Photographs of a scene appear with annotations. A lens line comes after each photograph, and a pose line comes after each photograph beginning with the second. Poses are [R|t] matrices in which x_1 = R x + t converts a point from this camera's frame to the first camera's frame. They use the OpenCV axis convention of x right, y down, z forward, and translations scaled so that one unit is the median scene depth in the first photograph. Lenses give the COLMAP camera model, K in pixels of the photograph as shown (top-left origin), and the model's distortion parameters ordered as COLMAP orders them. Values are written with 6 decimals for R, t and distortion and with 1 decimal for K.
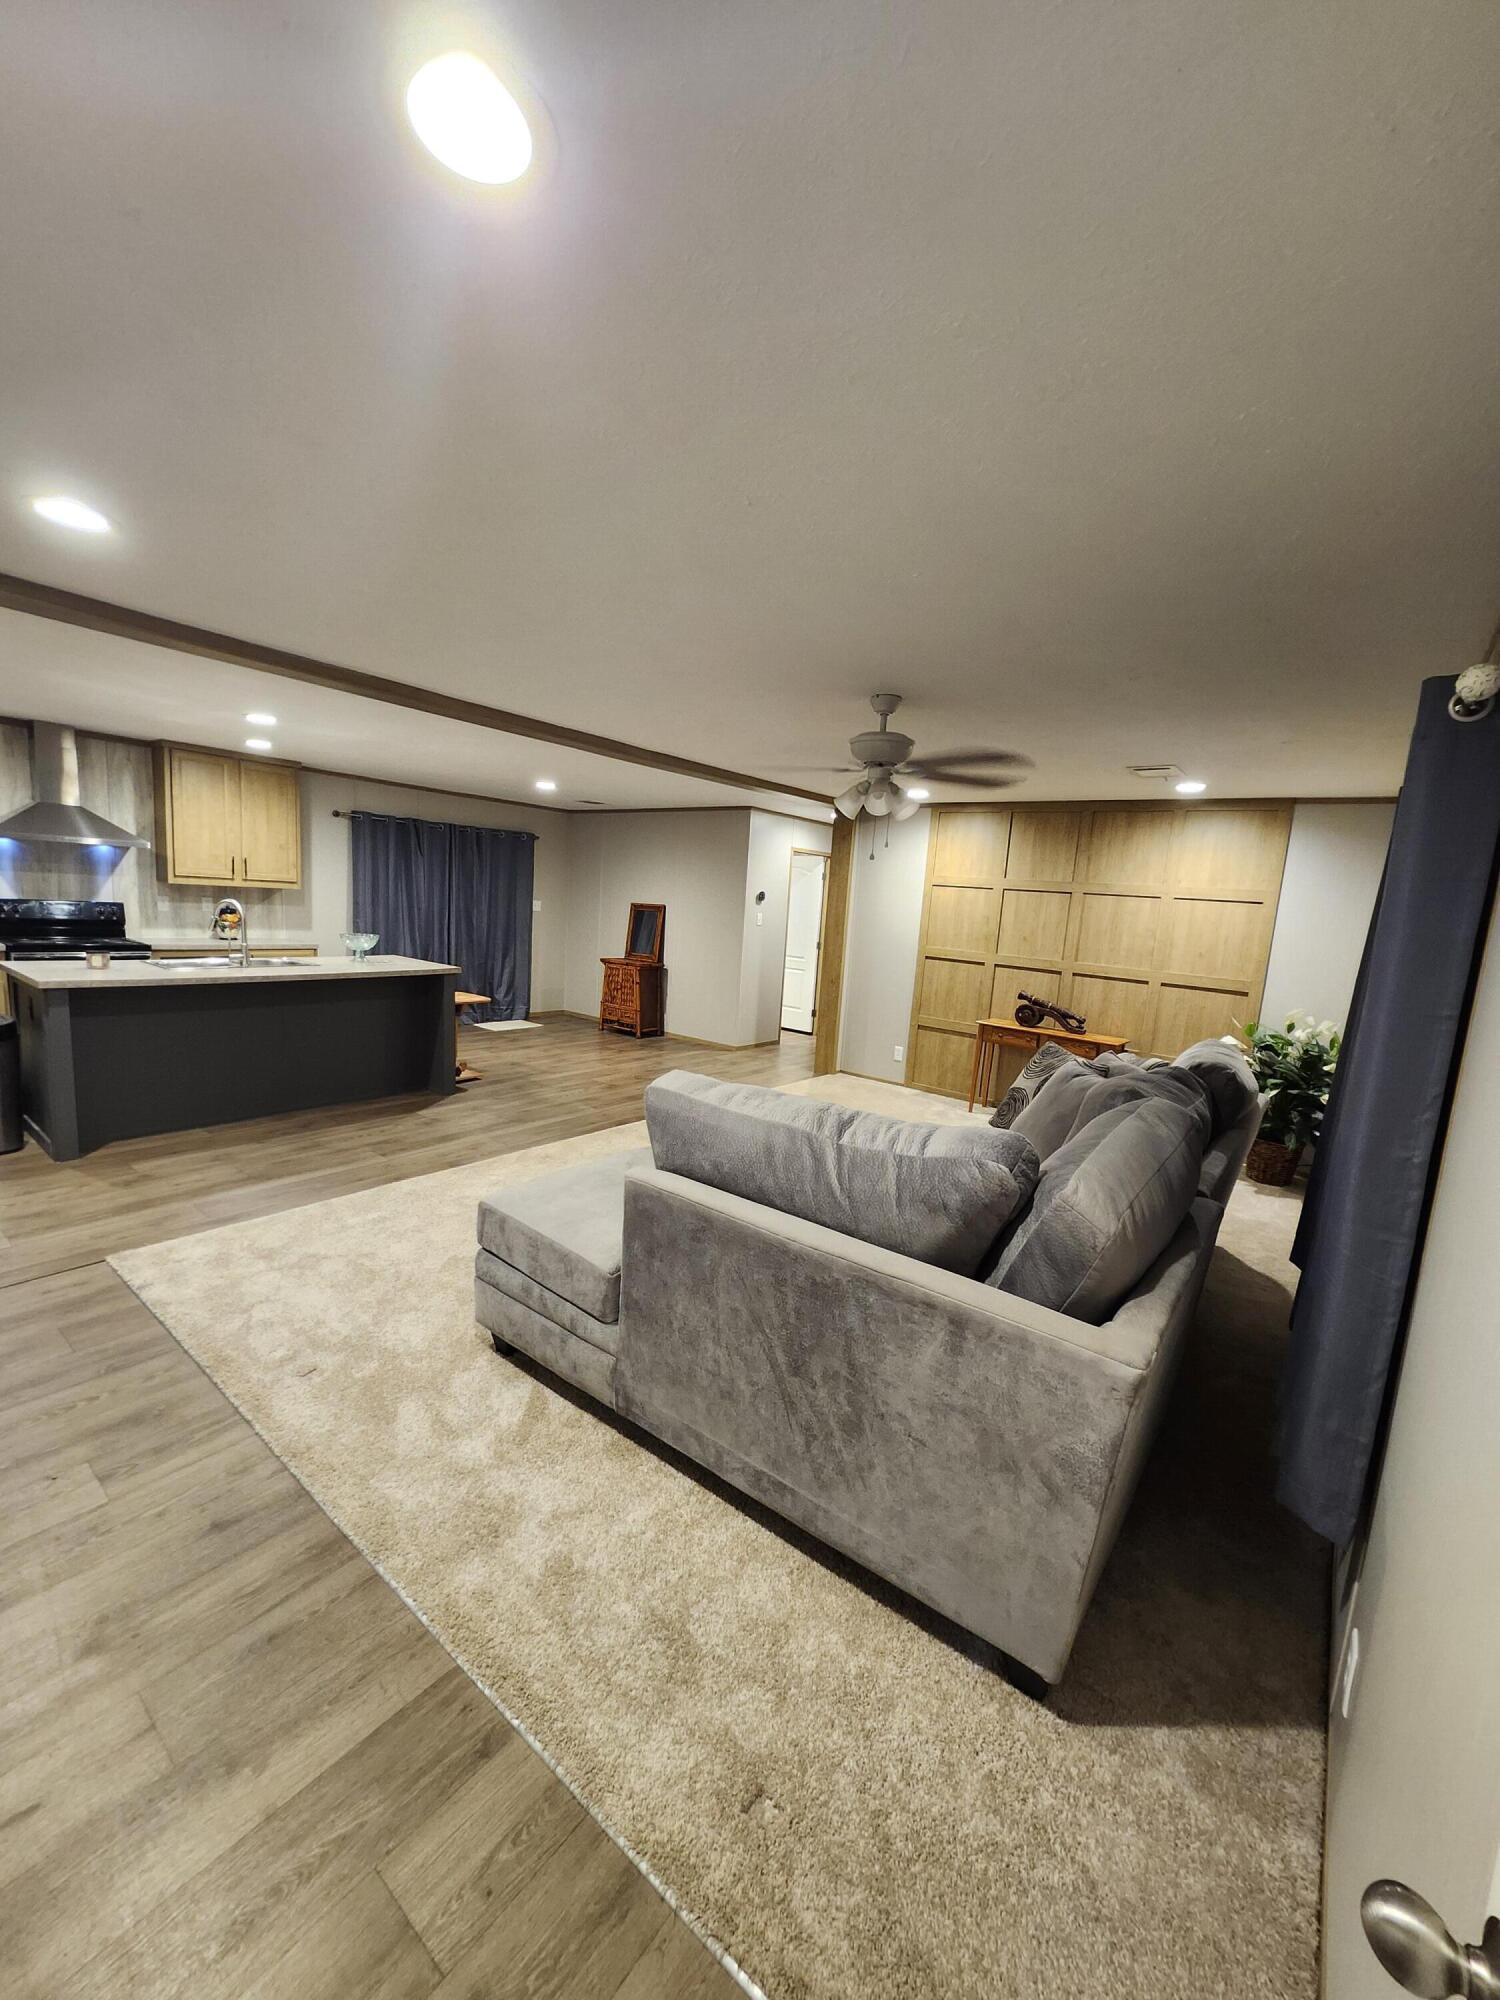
lens RADIAL K [[780.9, 0, 765.5], [0, 780.9, 1010.3], [0, 0, 1]] dist [-0.000091, 0.000261]
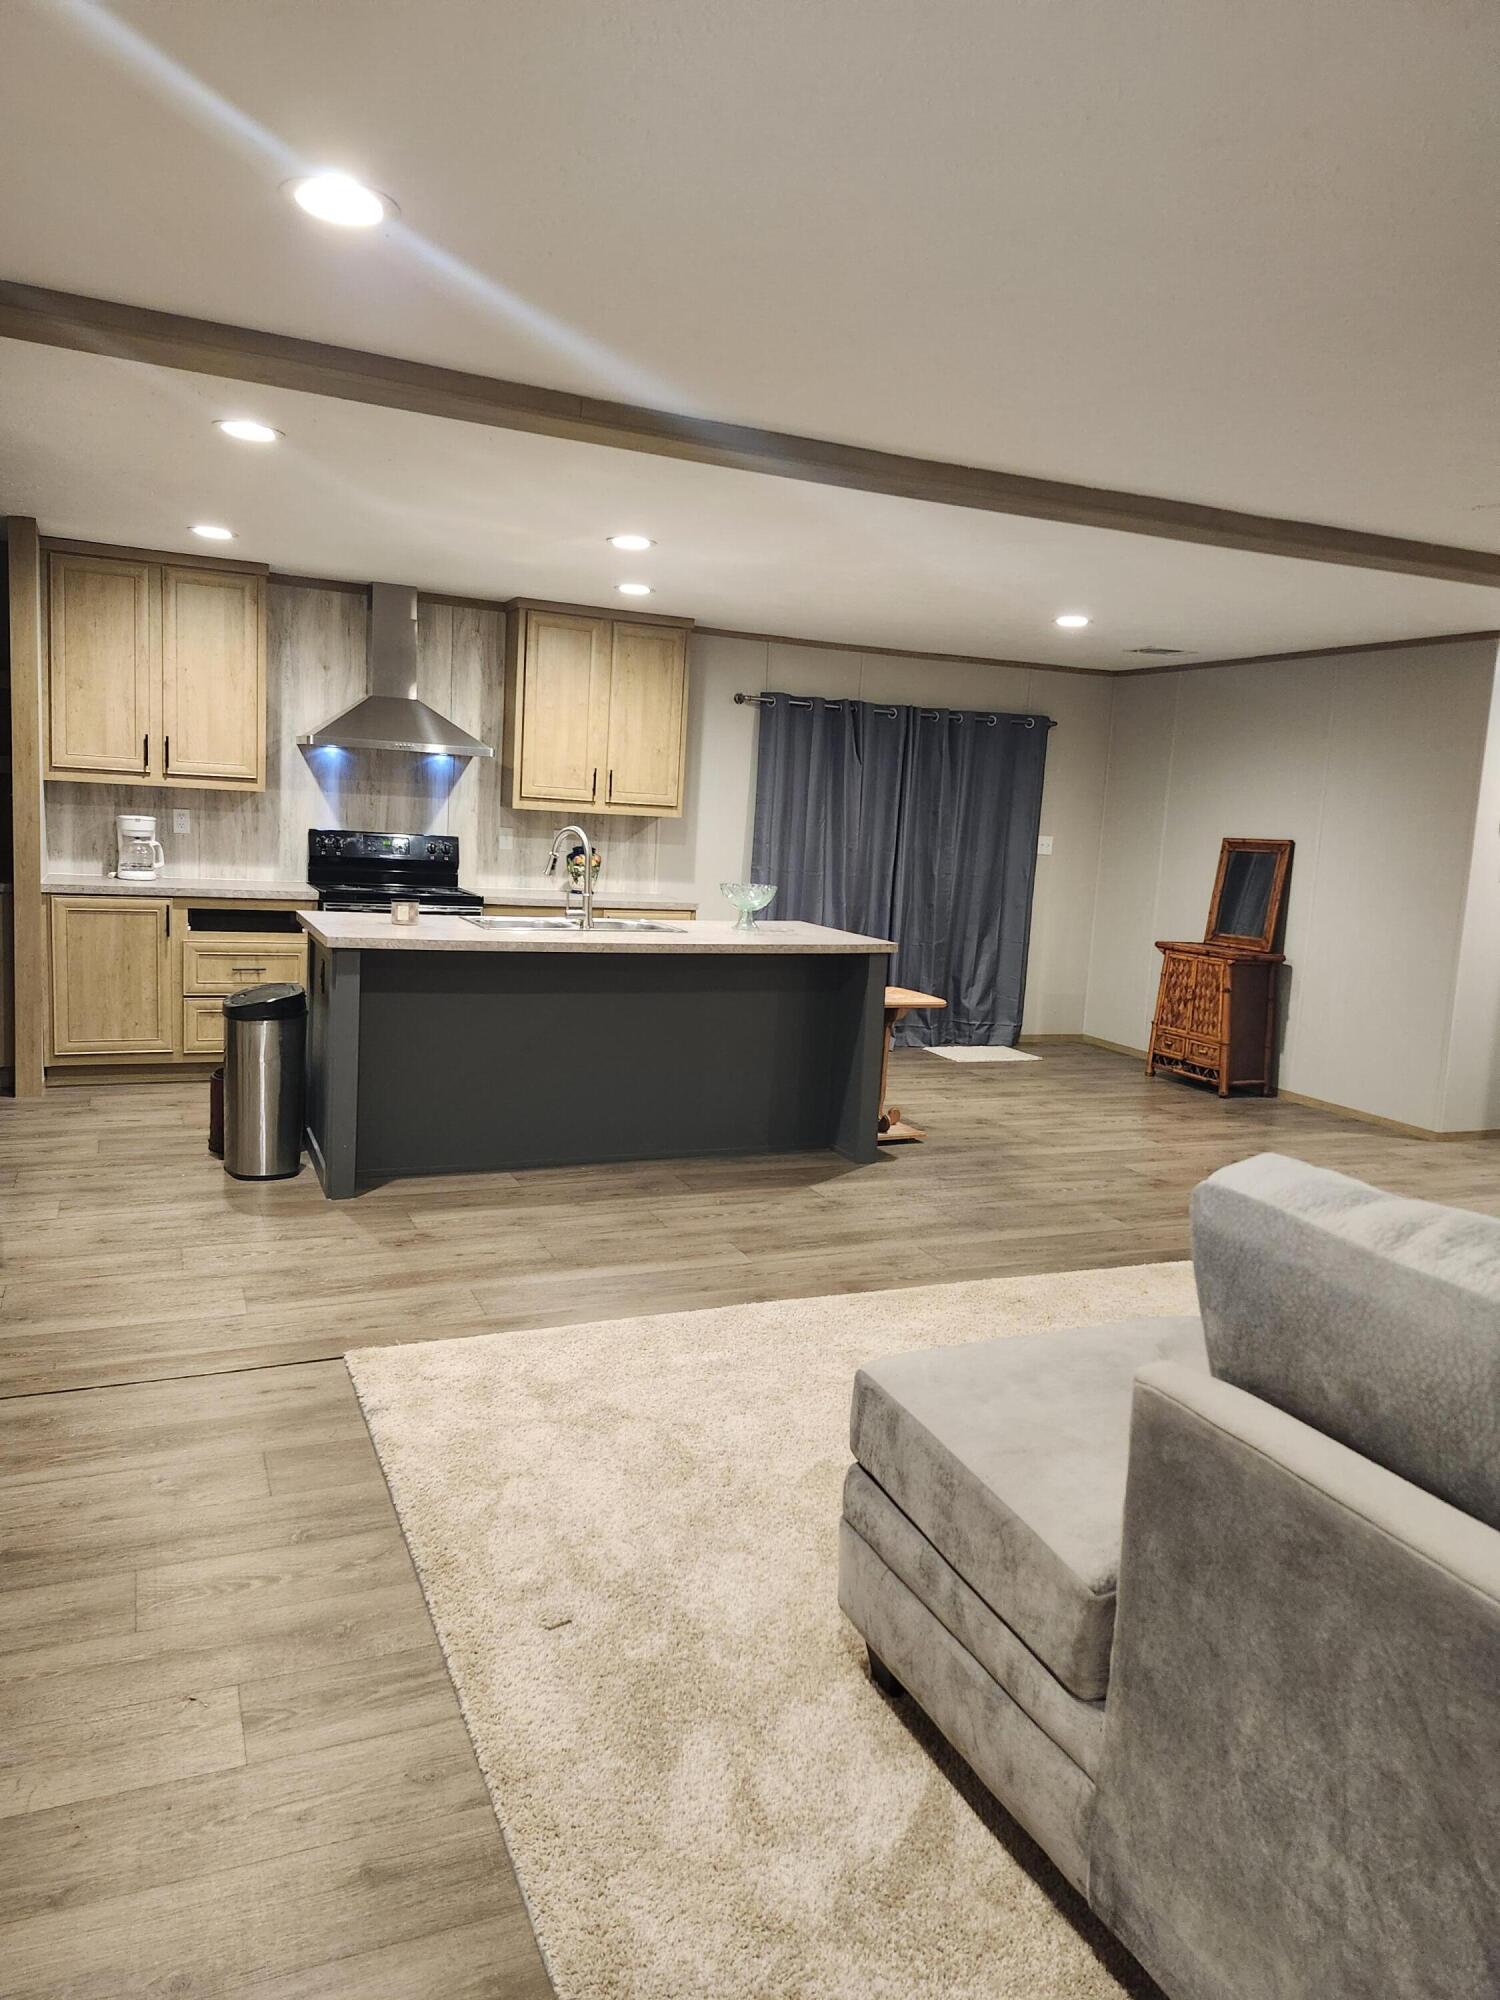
lens RADIAL K [[1364.6, 0, 753.8], [0, 1364.6, 977.1], [0, 0, 1]] dist [0.076508, -0.074215]
pose [[0.876044, 0.042807, -0.480327, -0.000573], [-0.065748, 0.997354, -0.031029, 0.011699], [0.477727, 0.058764, 0.876541, 0.100979]]
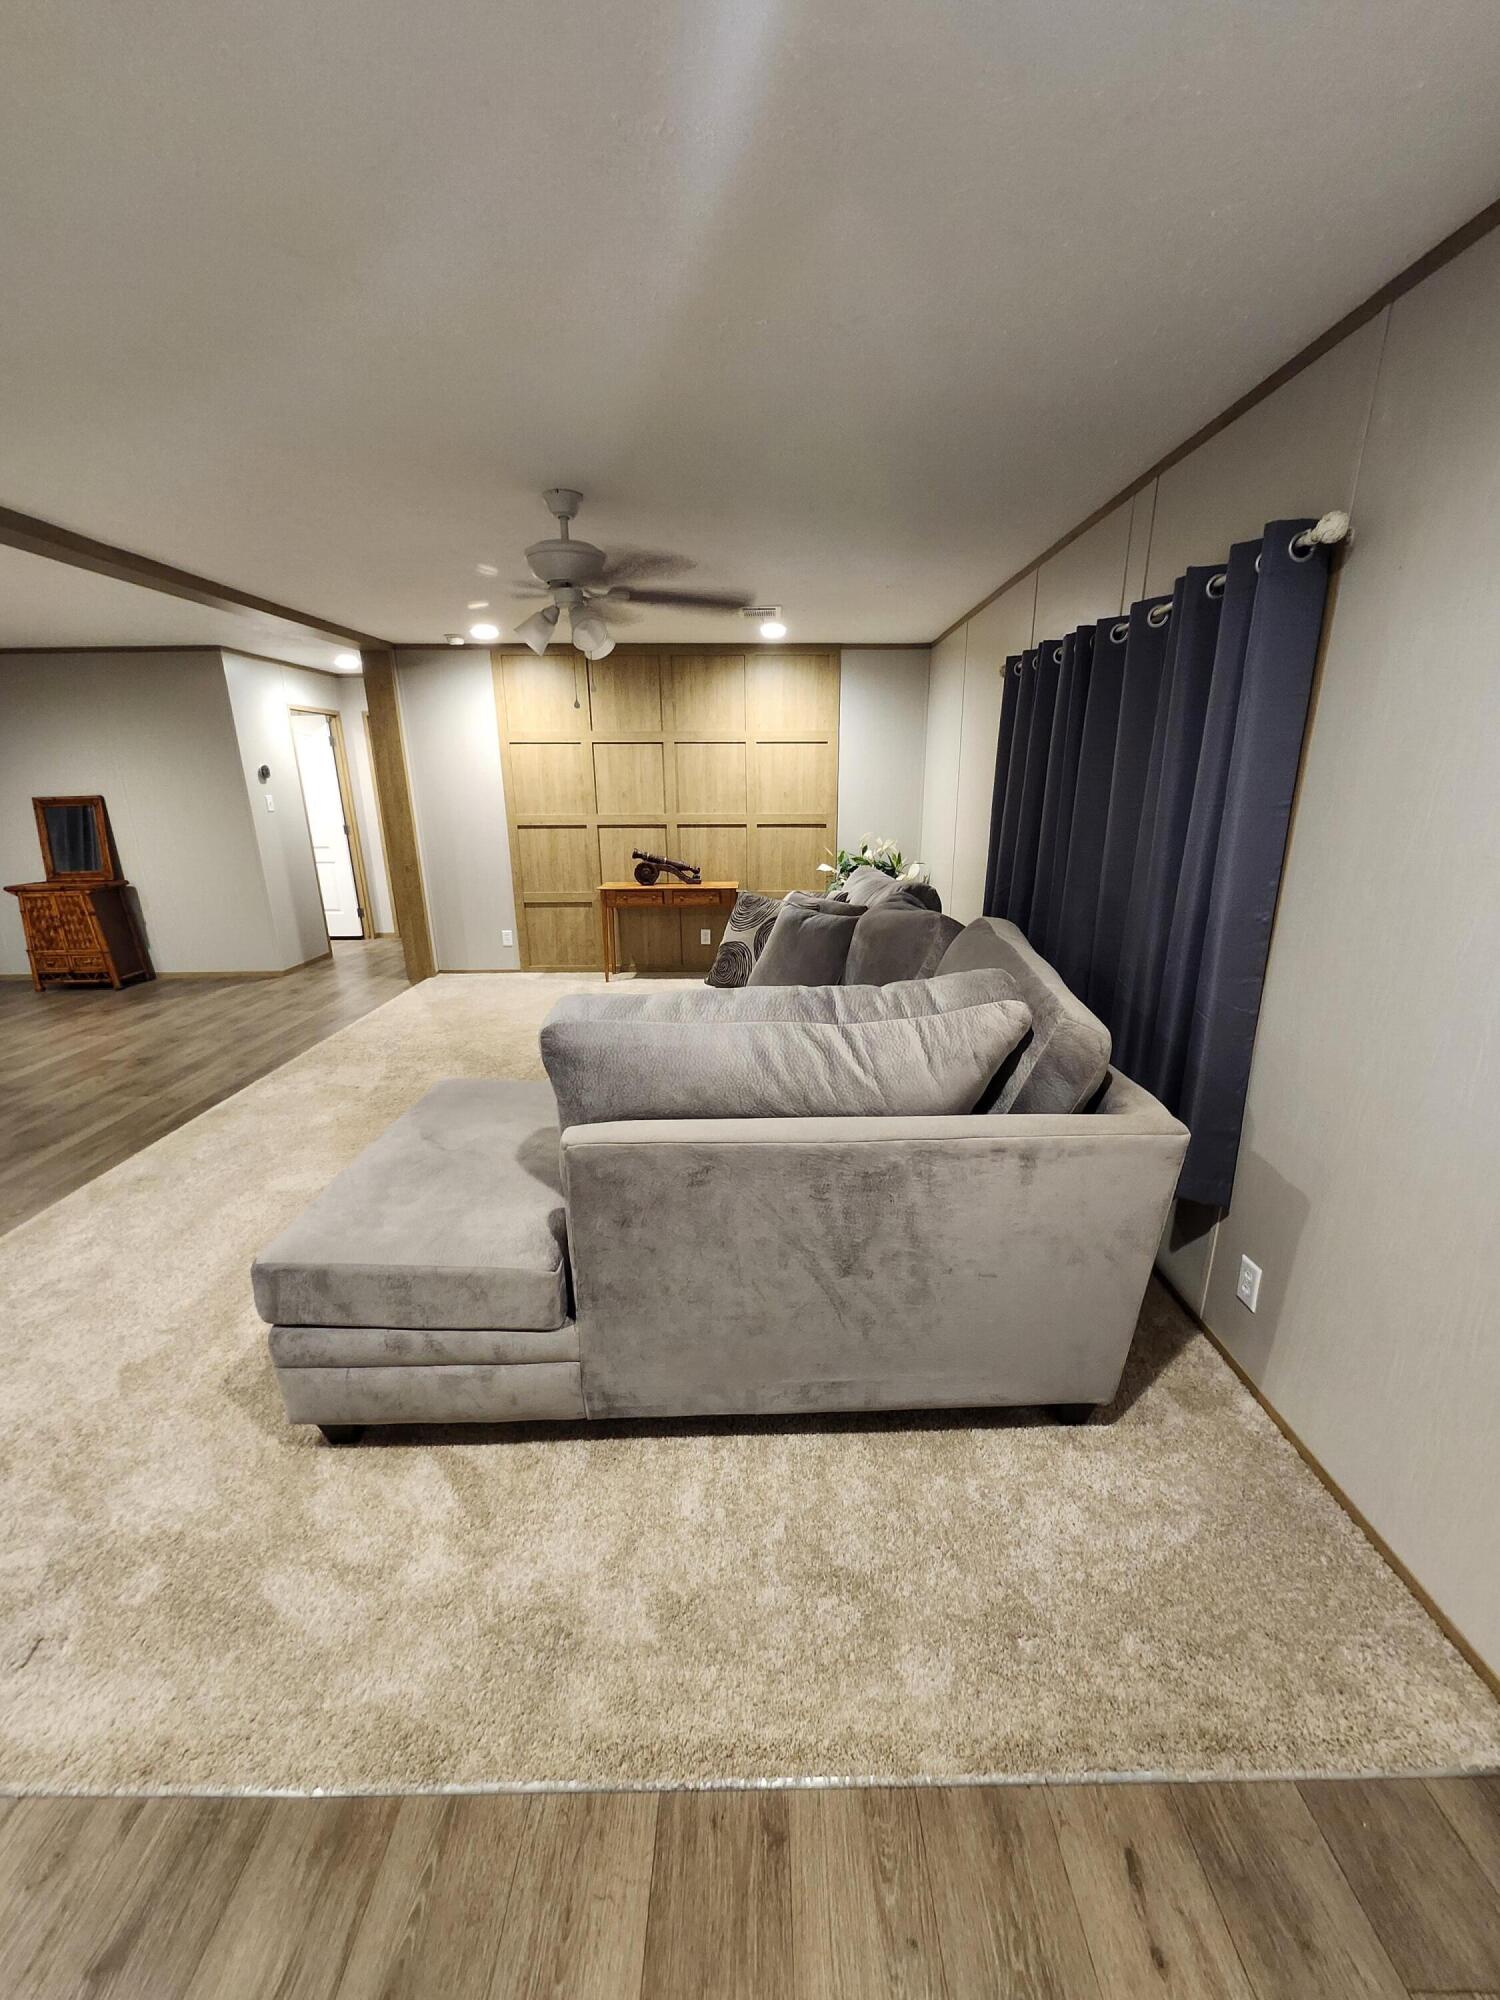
lens RADIAL K [[780.9, 0, 765.5], [0, 780.9, 1010.3], [0, 0, 1]] dist [-0.000091, 0.000261]
pose [[0.787326, -0.247548, 0.564657, -0.225975], [0.148832, 0.965079, 0.215572, -0.025849], [-0.598303, -0.085686, 0.796675, 0.156259]]
